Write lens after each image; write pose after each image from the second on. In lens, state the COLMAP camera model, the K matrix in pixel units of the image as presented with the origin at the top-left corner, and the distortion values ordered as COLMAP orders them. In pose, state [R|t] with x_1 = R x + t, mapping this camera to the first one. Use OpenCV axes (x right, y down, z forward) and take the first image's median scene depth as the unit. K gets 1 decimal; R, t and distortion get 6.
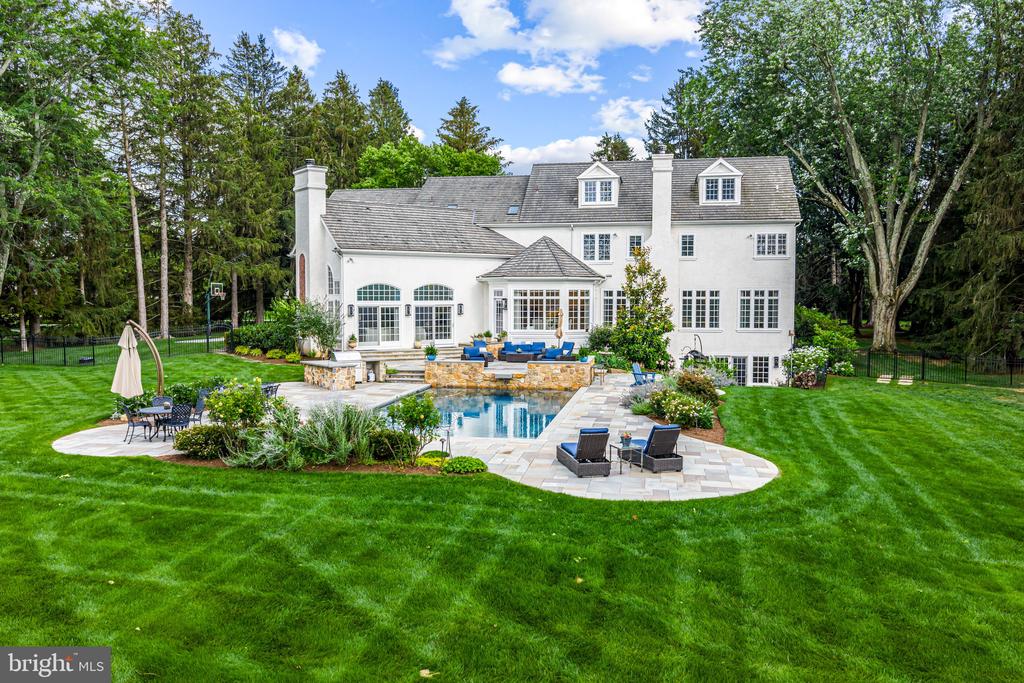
lens RADIAL K [[846.2, 0, 510.4], [0, 846.2, 334.8], [0, 0, 1]] dist [0.017240, -0.028138]
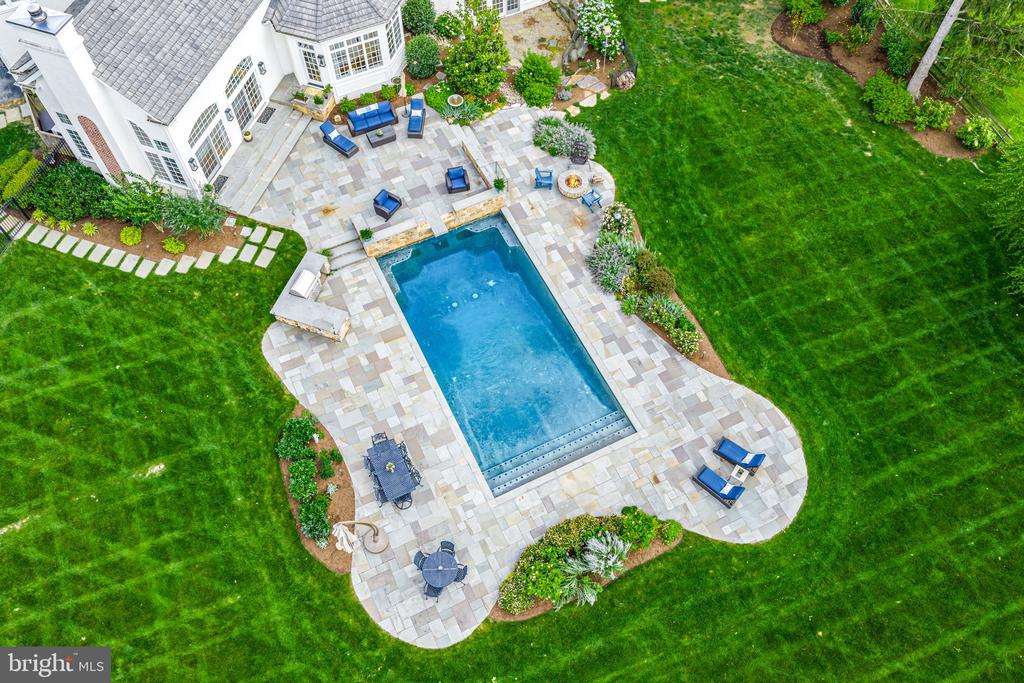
lens RADIAL K [[846.2, 0, 511.1], [0, 846.2, 339.6], [0, 0, 1]] dist [0.017240, -0.028138]
pose [[0.809800, -0.505486, 0.297839, -0.251541], [0.029738, 0.542357, 0.839621, -0.601615], [-0.585952, -0.671068, 0.454233, 0.261318]]
